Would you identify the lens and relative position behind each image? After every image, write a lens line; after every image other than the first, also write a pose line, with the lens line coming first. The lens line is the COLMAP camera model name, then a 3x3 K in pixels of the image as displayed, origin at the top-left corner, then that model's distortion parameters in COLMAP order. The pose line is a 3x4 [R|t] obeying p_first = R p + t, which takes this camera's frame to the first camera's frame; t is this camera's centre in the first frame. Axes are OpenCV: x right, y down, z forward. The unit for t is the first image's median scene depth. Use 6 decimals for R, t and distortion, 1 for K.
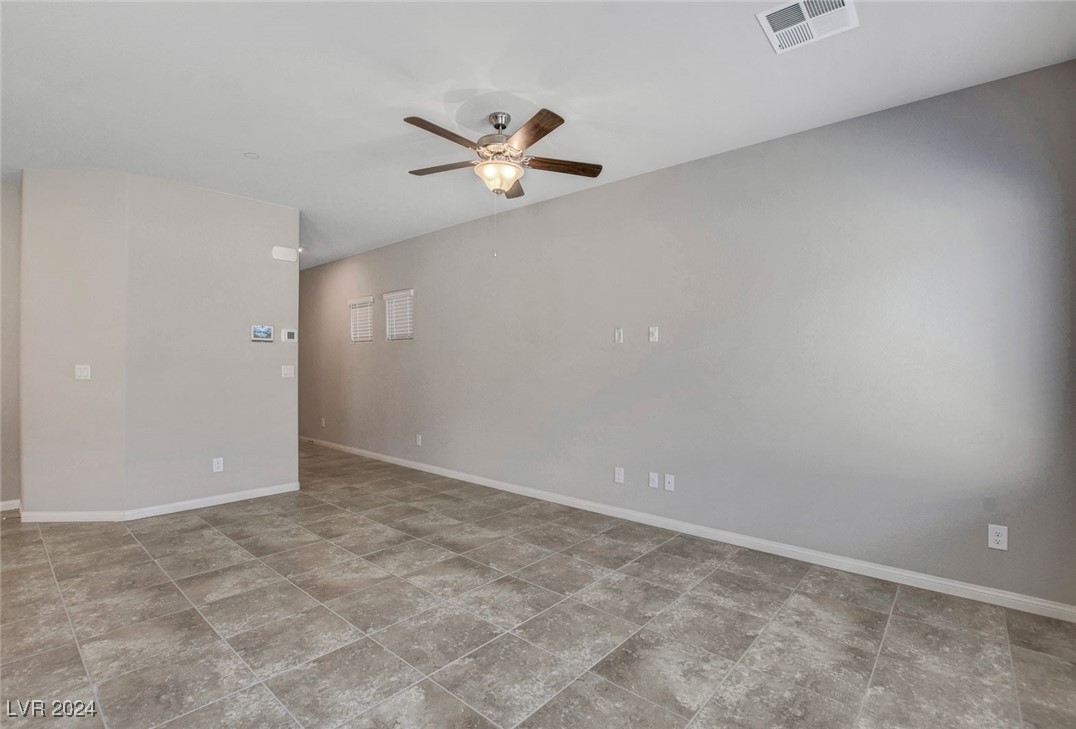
lens RADIAL K [[494.5, 0, 538.2], [0, 494.5, 369.0], [0, 0, 1]] dist [-0.032798, 0.000246]
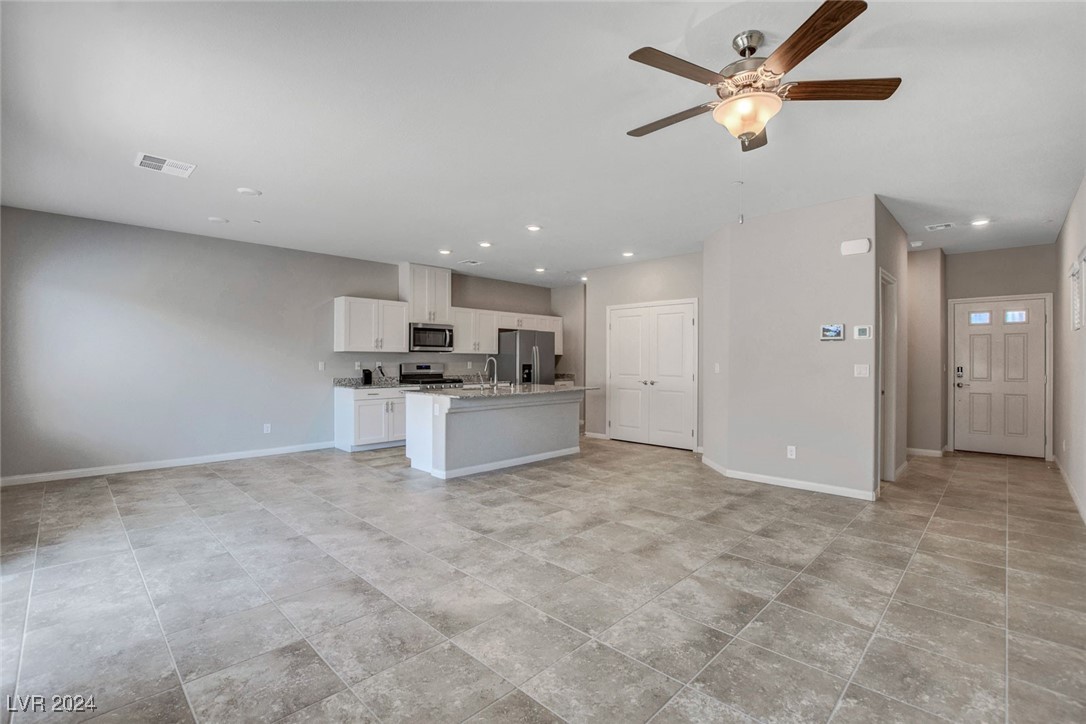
lens RADIAL K [[484.4, 0, 569.7], [0, 484.4, 364.7], [0, 0, 1]] dist [-0.028893, 0.001971]
pose [[-0.033122, 0.001064, -0.999451, 0.577504], [-0.011785, 0.999929, 0.001455, -0.001193], [0.999382, 0.011827, -0.033107, 0.641739]]
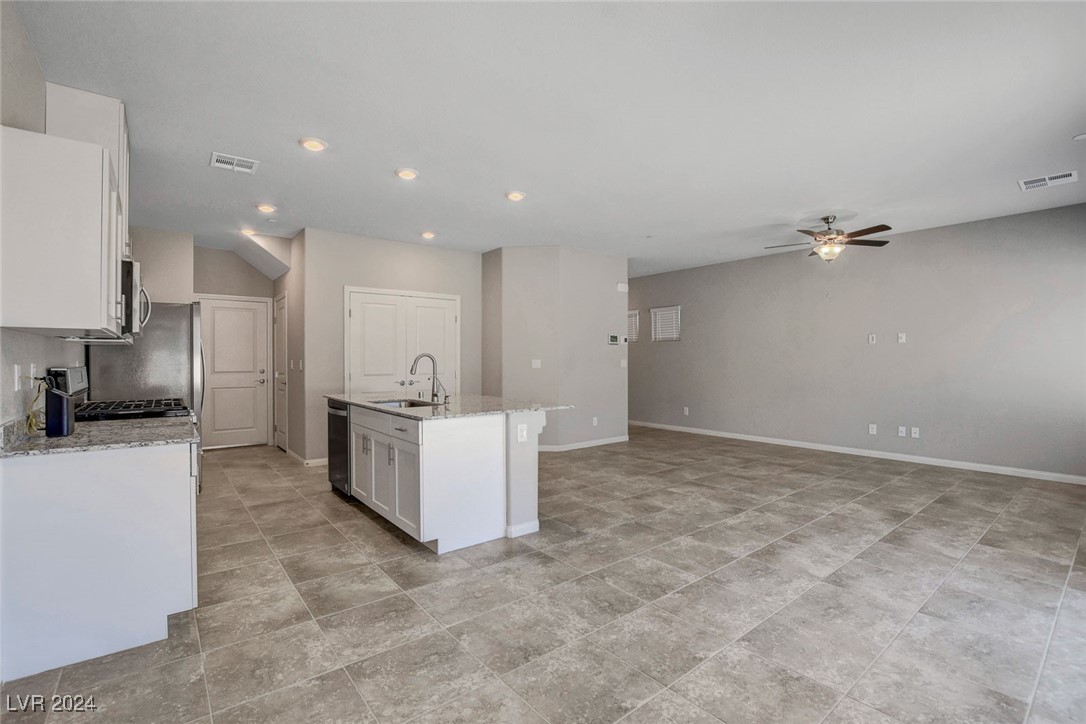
lens RADIAL K [[484.4, 0, 541.7], [0, 484.4, 352.5], [0, 0, 1]] dist [-0.028893, 0.001971]
pose [[0.982687, -0.011737, -0.184902, -0.656109], [0.007279, 0.999667, -0.024769, 0.009509], [0.185131, 0.022995, 0.982445, -0.745841]]
